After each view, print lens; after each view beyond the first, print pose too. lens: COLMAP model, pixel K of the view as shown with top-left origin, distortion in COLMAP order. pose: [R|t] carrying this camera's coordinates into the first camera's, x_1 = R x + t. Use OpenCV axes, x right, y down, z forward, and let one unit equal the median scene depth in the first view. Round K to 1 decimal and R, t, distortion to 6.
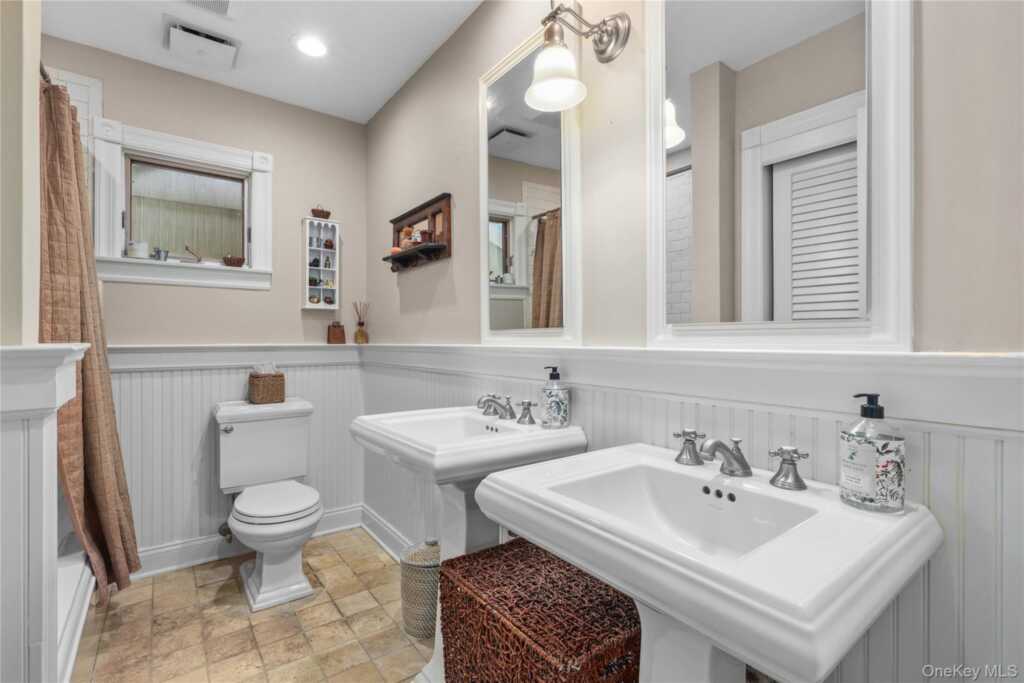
lens RADIAL K [[460.8, 0, 508.1], [0, 460.8, 345.0], [0, 0, 1]] dist [0.000255, -0.000045]
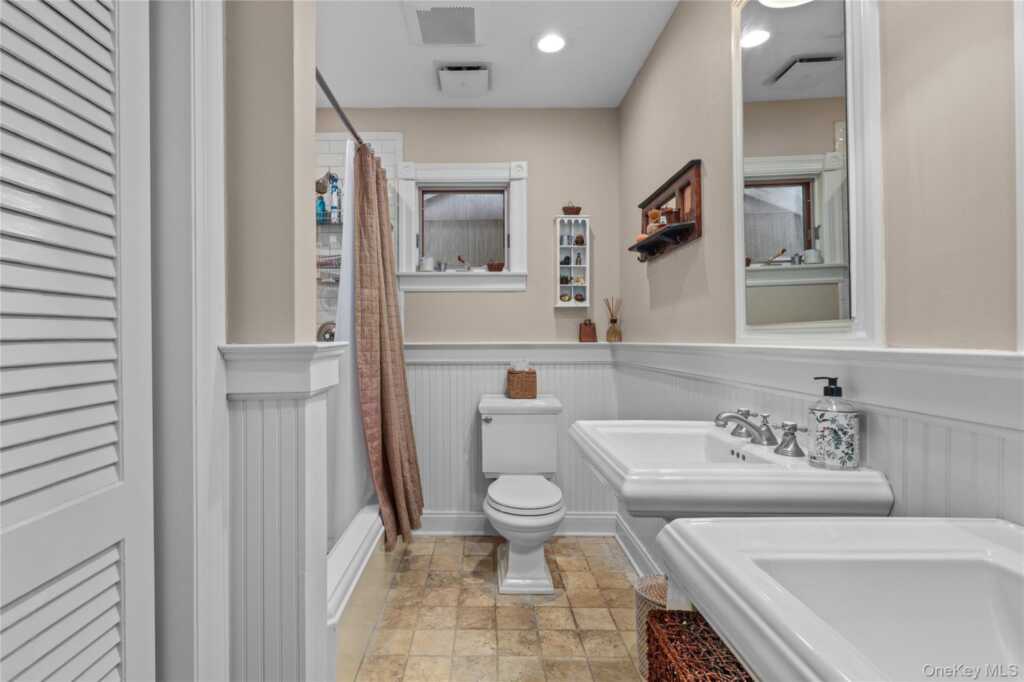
lens RADIAL K [[473.9, 0, 512.1], [0, 473.9, 341.9], [0, 0, 1]] dist [0.002205, 0.000382]
pose [[0.799037, 0.003551, -0.601271, 0.122603], [-0.004615, 0.999989, -0.000227, -0.002684], [0.601264, 0.002956, 0.799045, 0.132899]]
